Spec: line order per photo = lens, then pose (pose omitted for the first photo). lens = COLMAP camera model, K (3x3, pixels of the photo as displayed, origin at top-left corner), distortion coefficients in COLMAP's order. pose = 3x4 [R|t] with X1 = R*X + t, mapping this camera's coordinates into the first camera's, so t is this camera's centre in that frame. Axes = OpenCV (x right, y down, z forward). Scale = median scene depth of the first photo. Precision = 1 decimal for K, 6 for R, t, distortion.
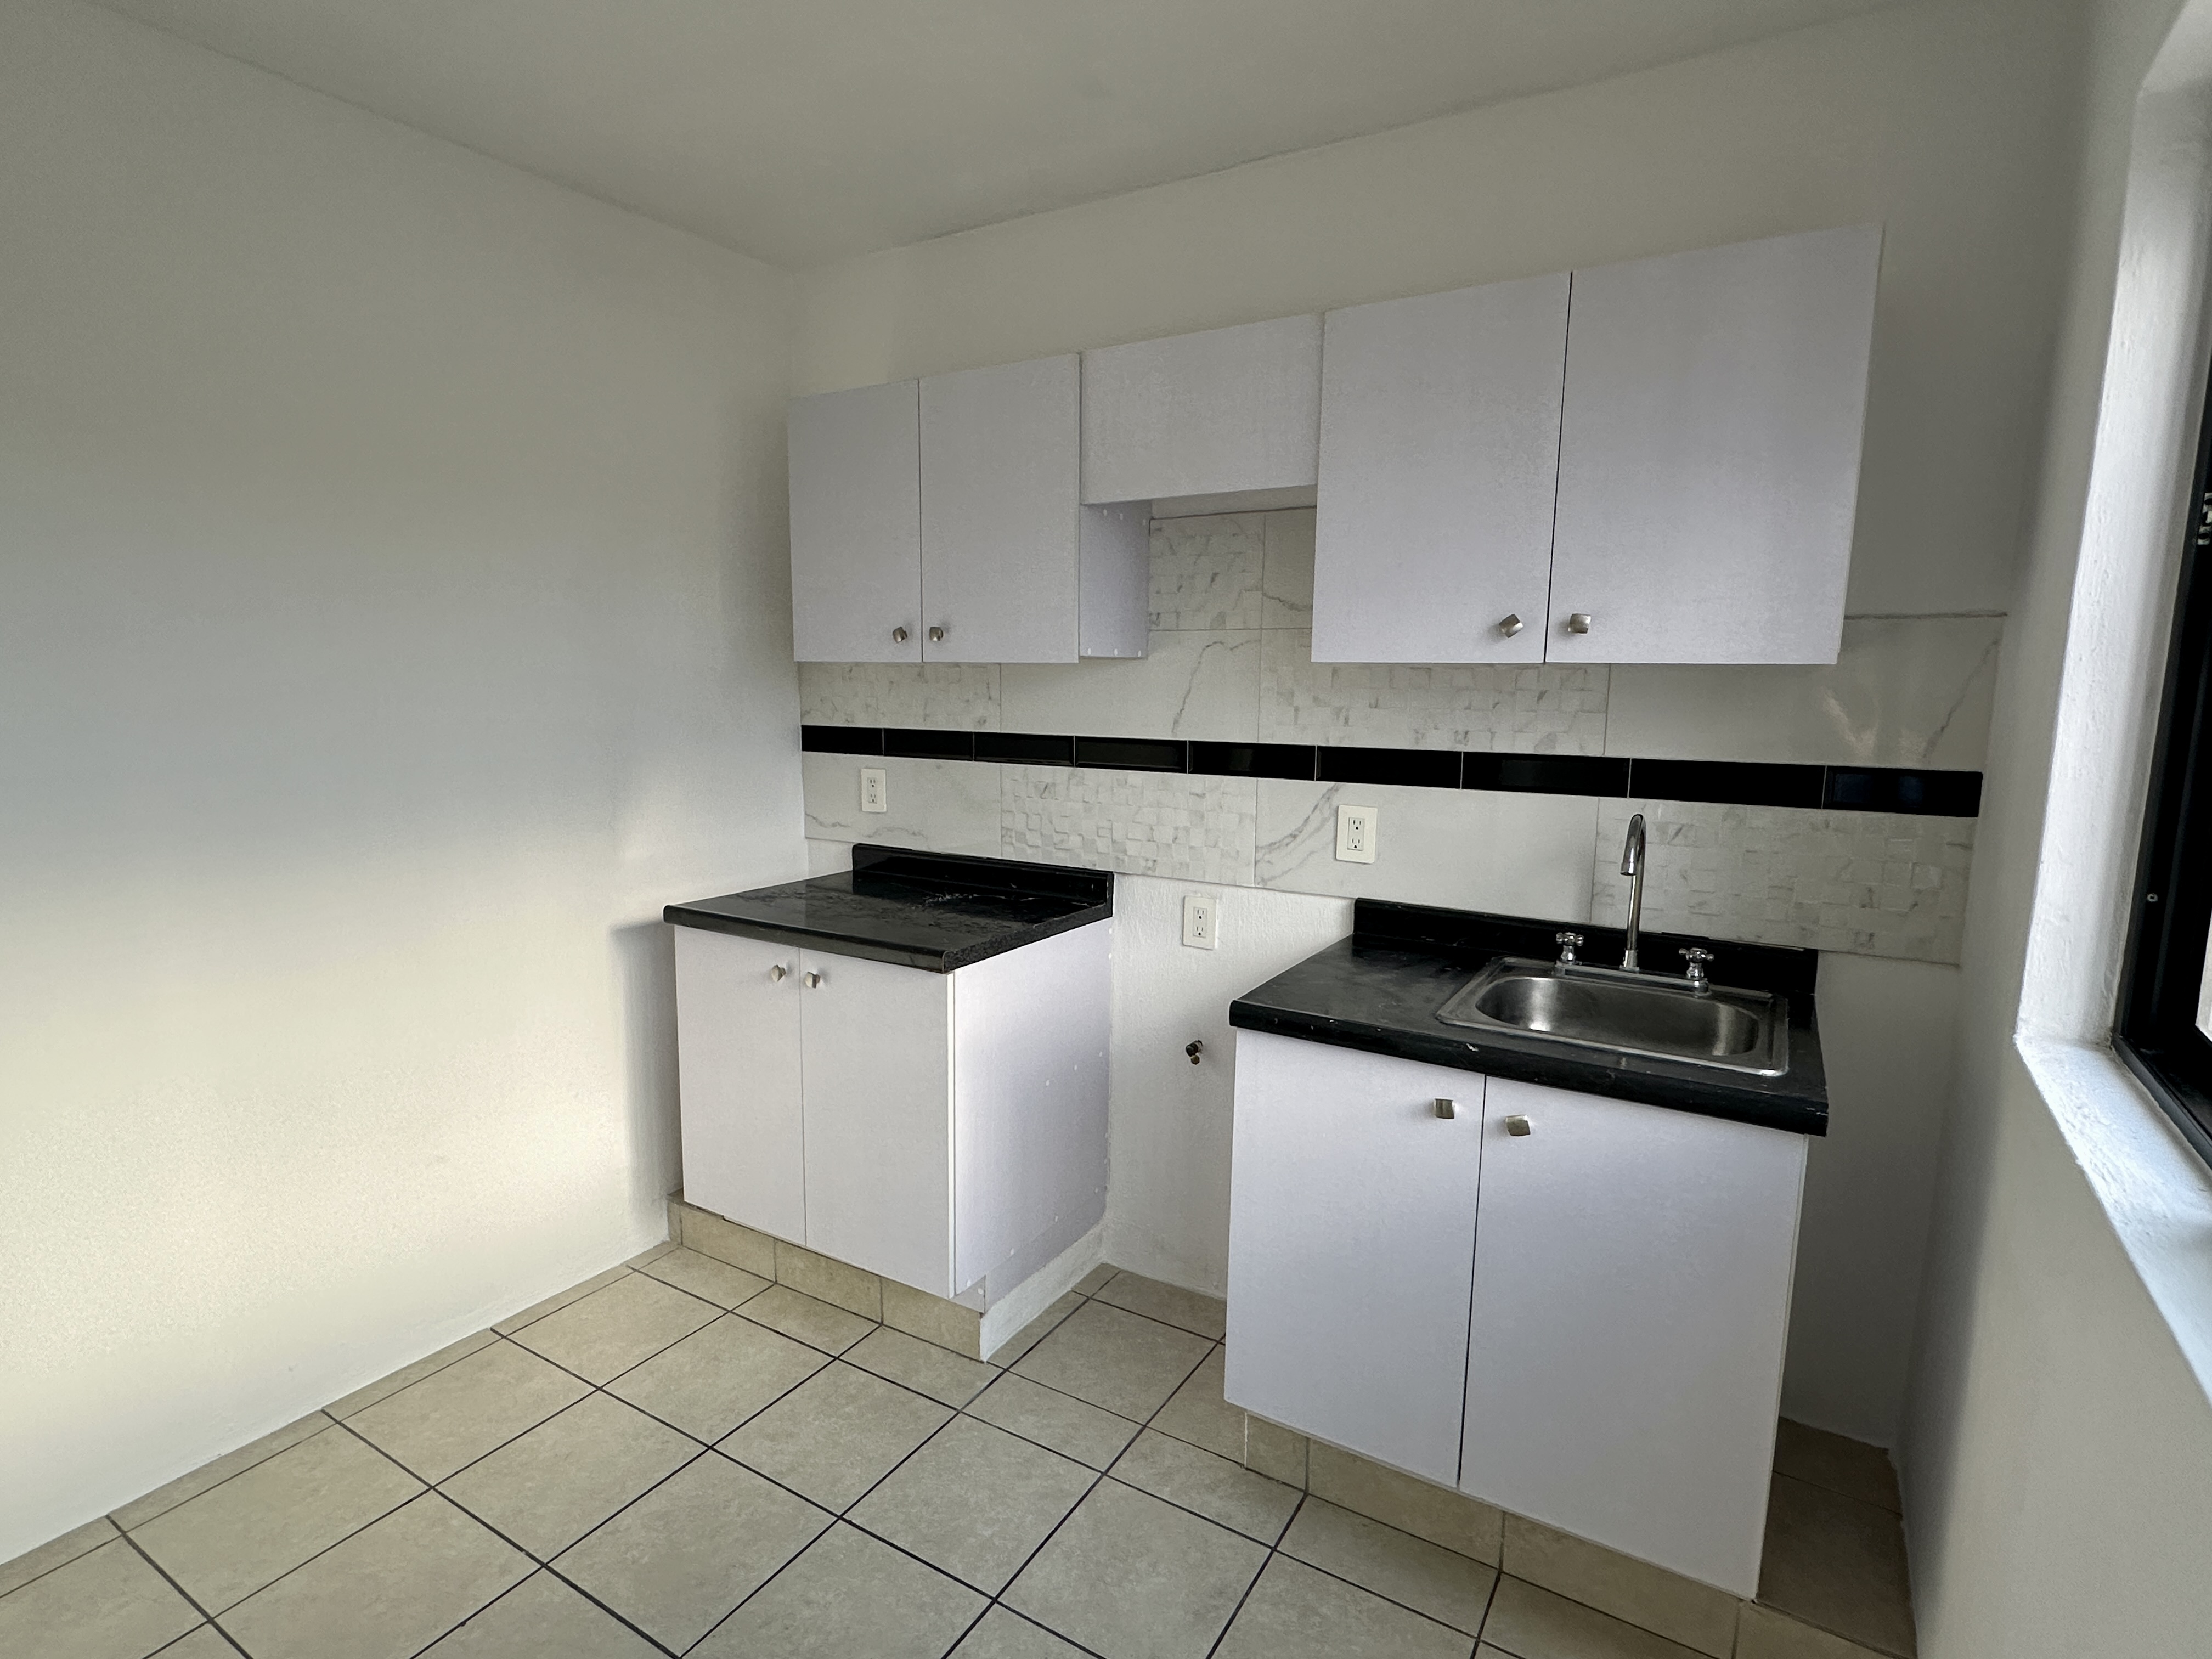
lens RADIAL K [[1124.3, 0, 1103.8], [0, 1124.3, 844.2], [0, 0, 1]] dist [-0.003888, -0.001044]
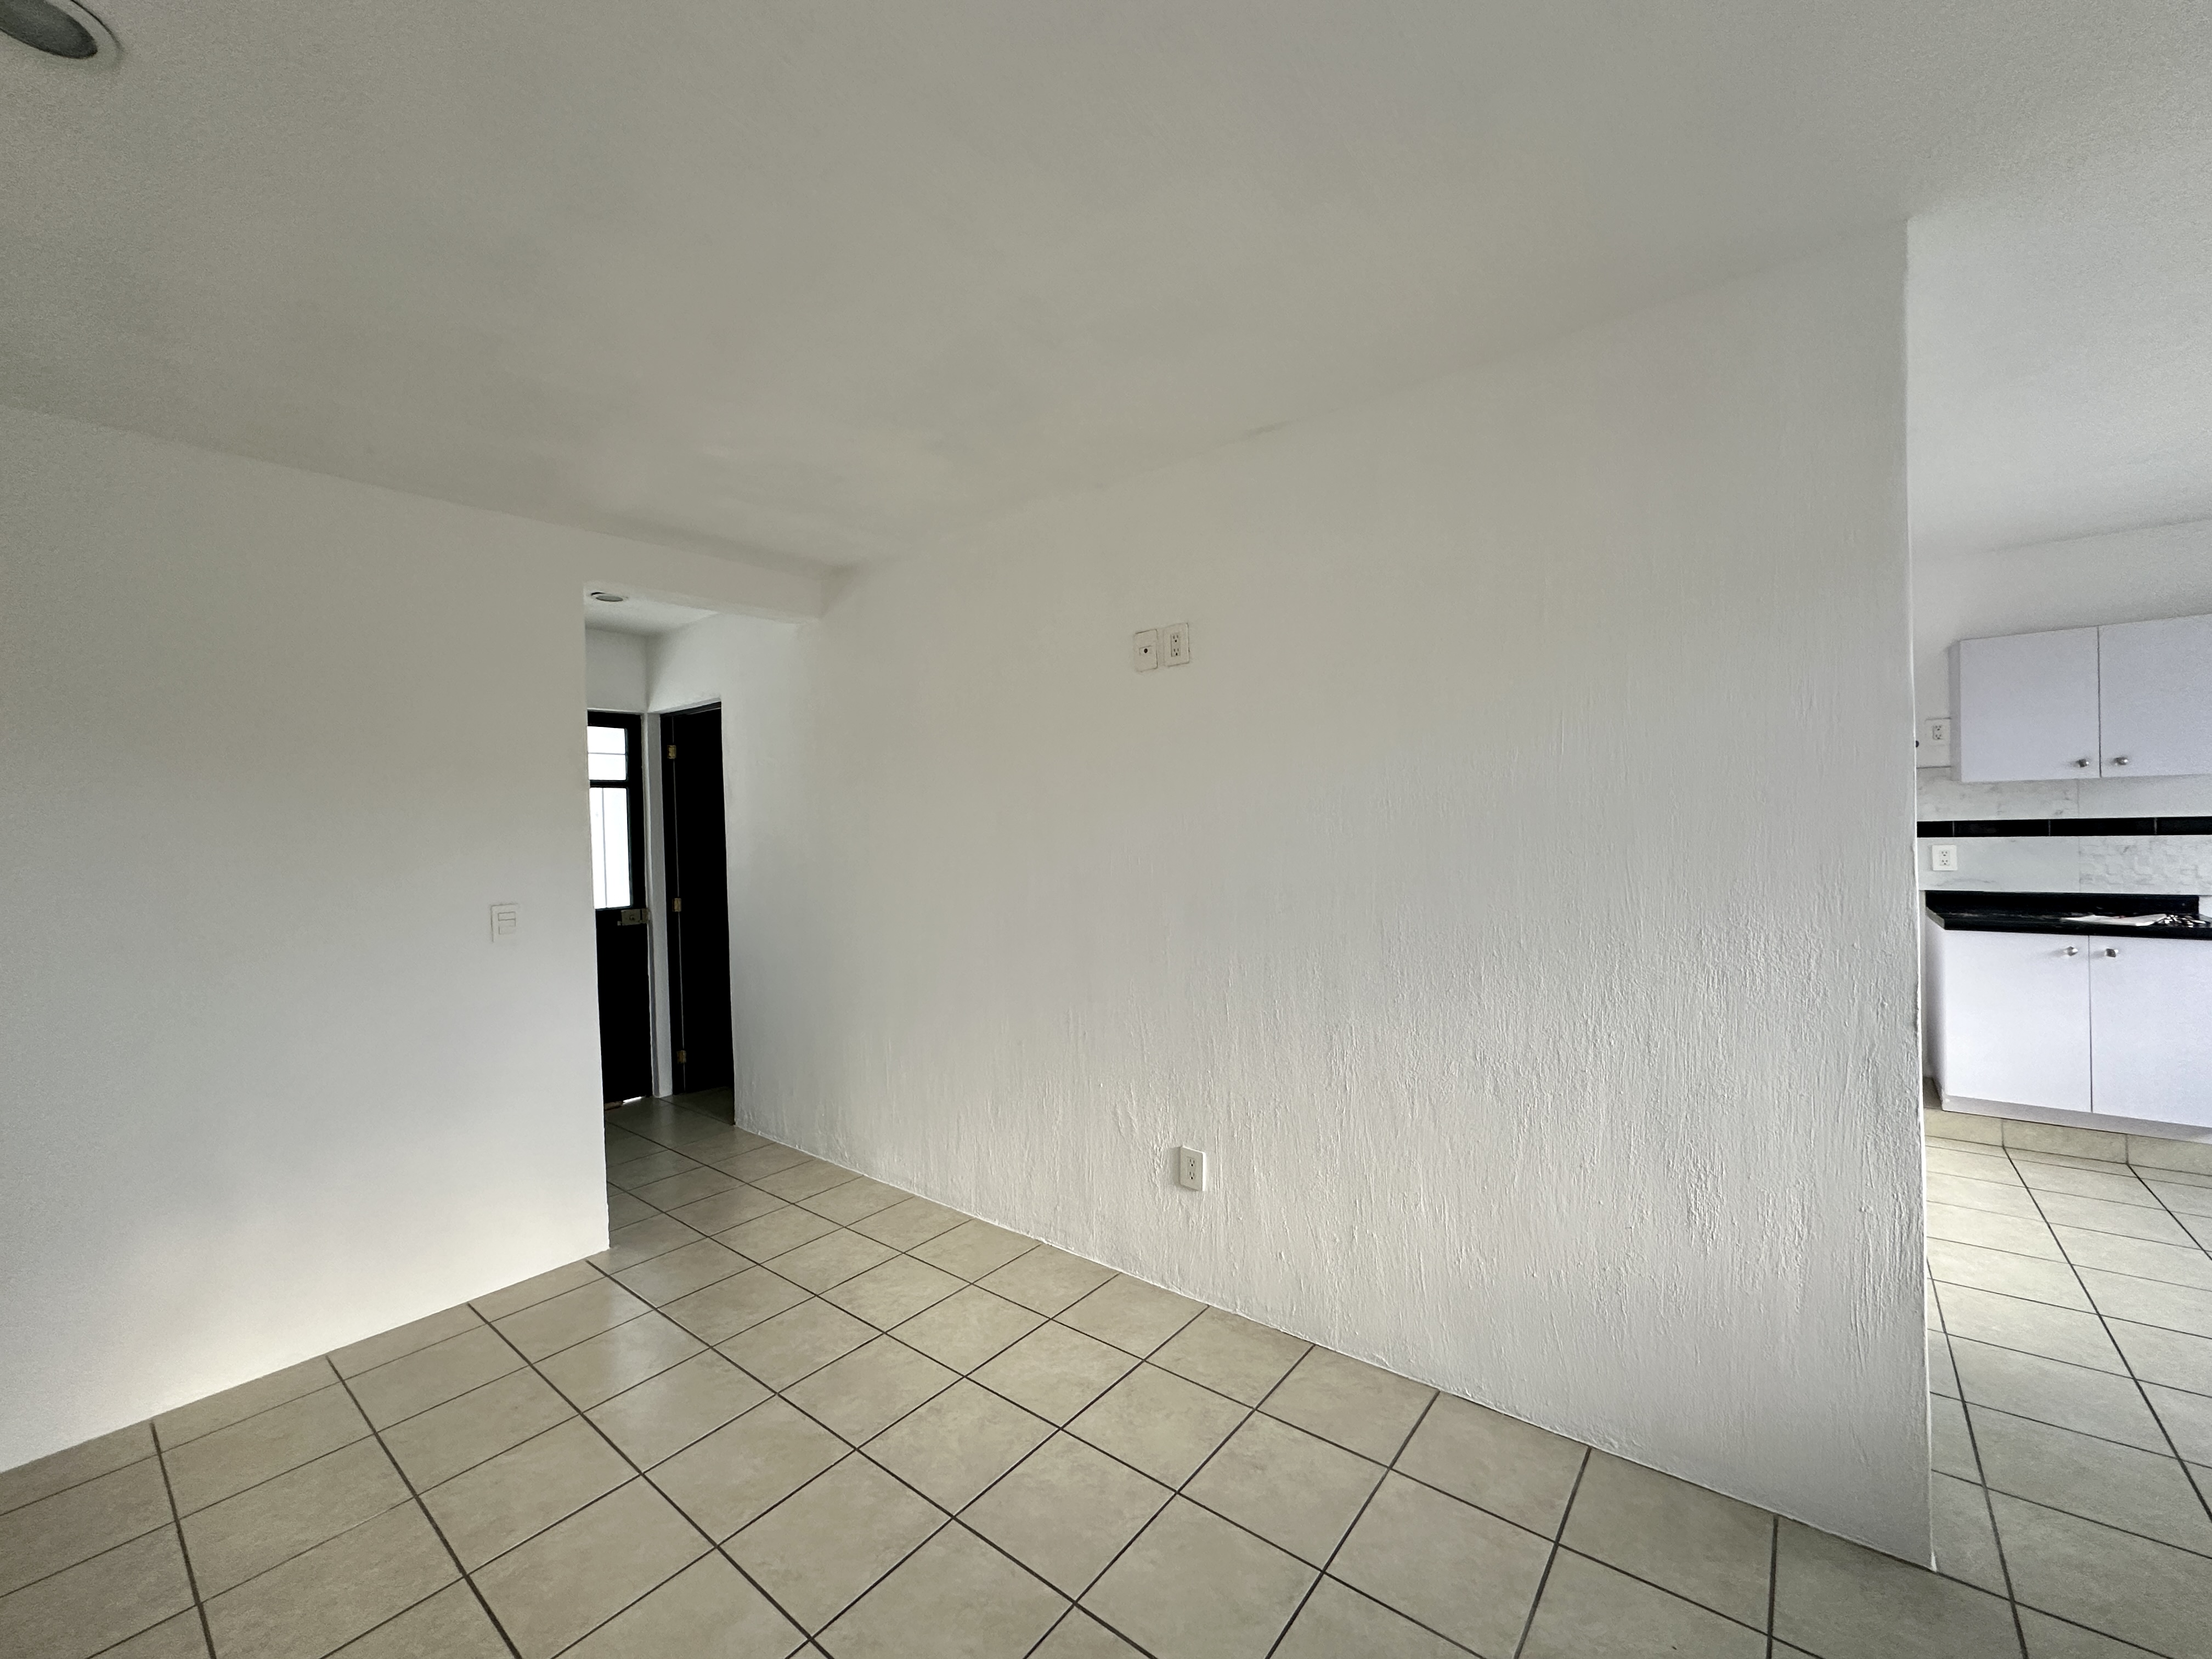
lens RADIAL K [[878.4, 0, 1101.8], [0, 878.4, 828.4], [0, 0, 1]] dist [-0.000998, -0.000142]
pose [[0.991691, -0.037067, -0.123187, -1.582908], [0.019821, 0.990182, -0.138375, 0.080796], [0.127106, 0.134783, 0.982689, -0.572366]]
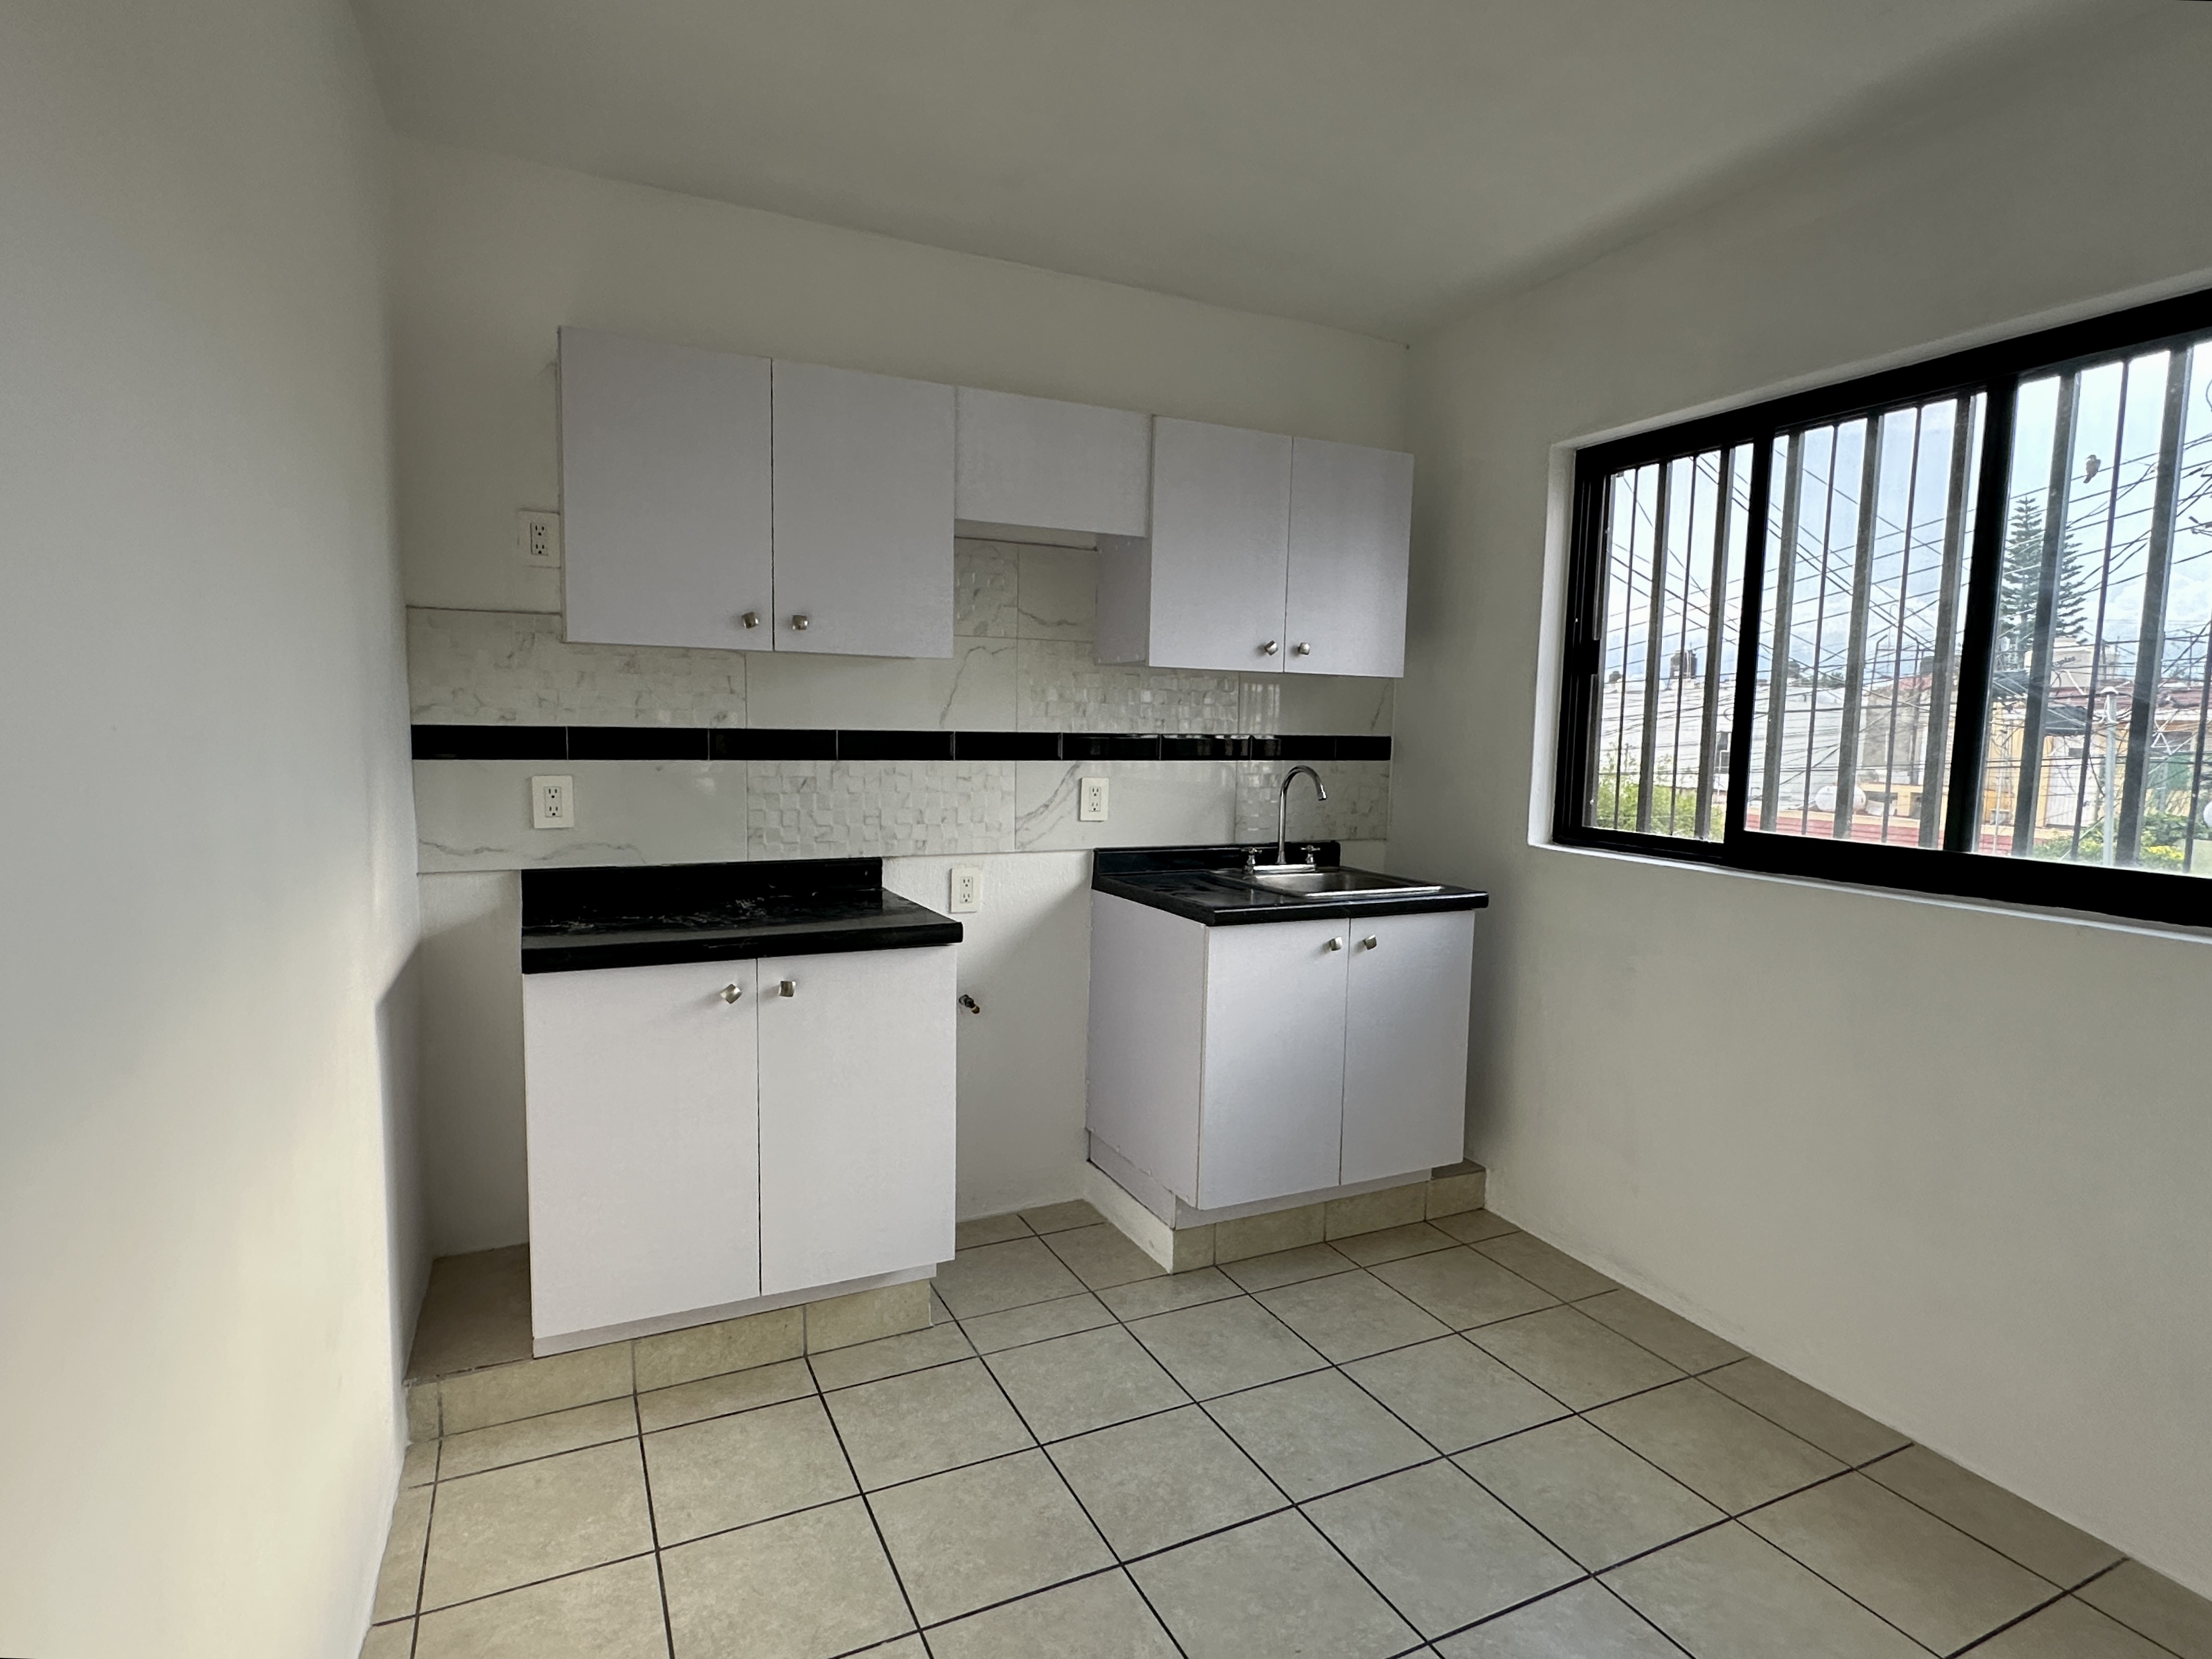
lens RADIAL K [[1171.4, 0, 1107.9], [0, 1171.4, 841.2], [0, 0, 1]] dist [-0.001845, -0.000575]
pose [[0.538287, -0.084654, 0.838499, -0.862882], [0.111307, 0.993368, 0.028834, 0.001926], [-0.835379, 0.077810, 0.544140, 0.233003]]
